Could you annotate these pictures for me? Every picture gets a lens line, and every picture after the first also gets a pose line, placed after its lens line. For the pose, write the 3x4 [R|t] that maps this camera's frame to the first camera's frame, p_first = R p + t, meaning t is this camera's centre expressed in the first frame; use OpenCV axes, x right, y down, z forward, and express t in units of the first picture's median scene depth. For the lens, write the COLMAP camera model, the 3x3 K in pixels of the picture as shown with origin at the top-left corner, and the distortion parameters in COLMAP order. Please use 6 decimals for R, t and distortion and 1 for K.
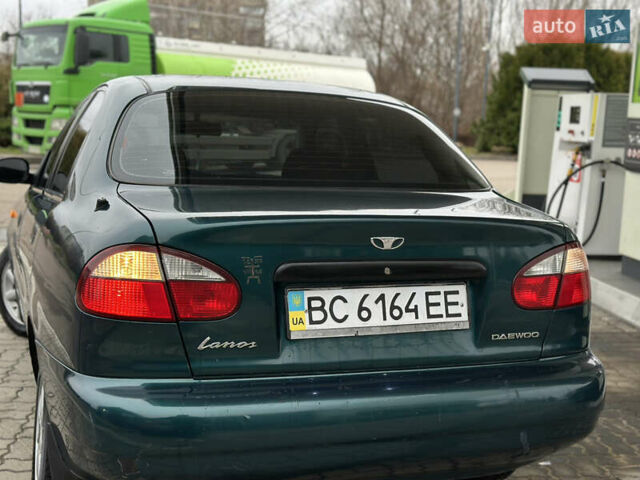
lens RADIAL K [[880.6, 0, 320.0], [0, 880.6, 240.0], [0, 0, 1]] dist [0.217210, -0.493243]
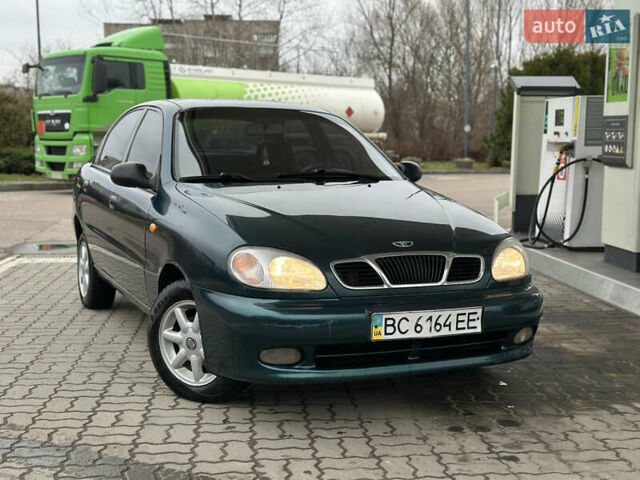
lens RADIAL K [[880.6, 0, 320.0], [0, 880.6, 240.0], [0, 0, 1]] dist [0.217210, -0.493243]
pose [[0.999326, -0.029493, -0.021836, 0.007353], [0.028901, 0.999219, -0.026946, 0.010932], [0.022614, 0.026296, 0.999398, -0.028116]]
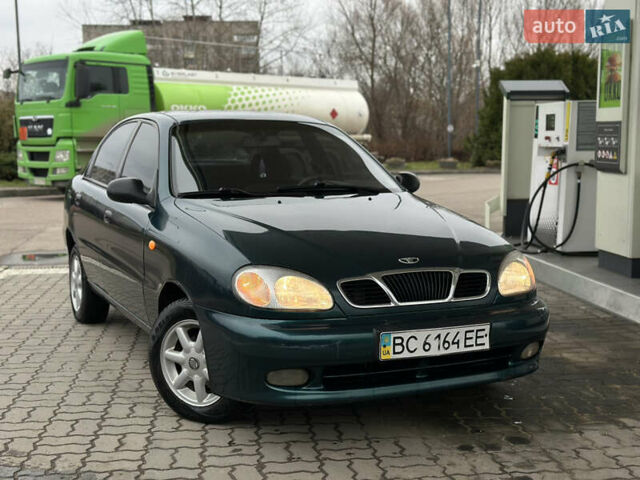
lens RADIAL K [[880.6, 0, 320.0], [0, 880.6, 240.0], [0, 0, 1]] dist [0.217210, -0.493243]
pose [[0.999092, -0.042553, -0.001995, 0.002534], [0.042487, 0.998762, -0.025875, 0.006739], [0.003094, 0.025767, 0.999663, -0.025546]]
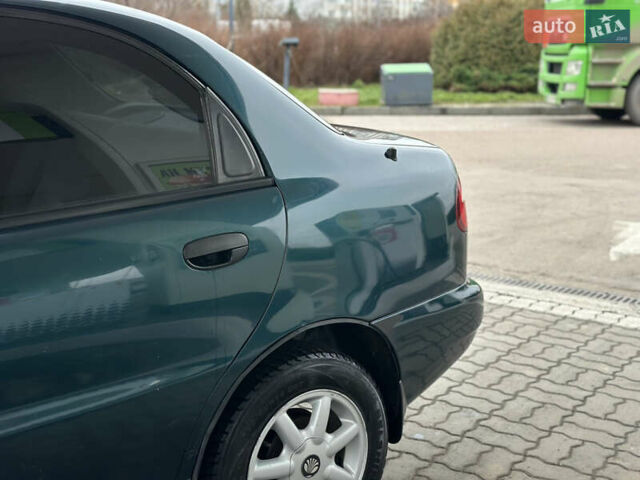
lens RADIAL K [[880.6, 0, 320.0], [0, 880.6, 240.0], [0, 0, 1]] dist [0.217210, -0.493243]
pose [[0.736633, 0.114839, -0.666471, 0.096304], [-0.074075, 0.993249, 0.089272, -0.027435], [0.672223, -0.016392, 0.740167, 0.222816]]
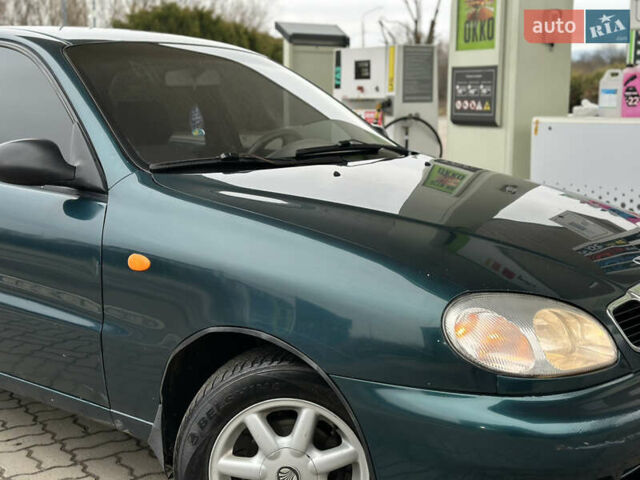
lens RADIAL K [[880.6, 0, 320.0], [0, 880.6, 240.0], [0, 0, 1]] dist [0.217210, -0.493243]
pose [[0.892756, -0.113190, 0.436090, -0.071143], [0.101305, 0.993573, 0.050500, -0.006331], [-0.439004, -0.000906, 0.898485, 0.078832]]
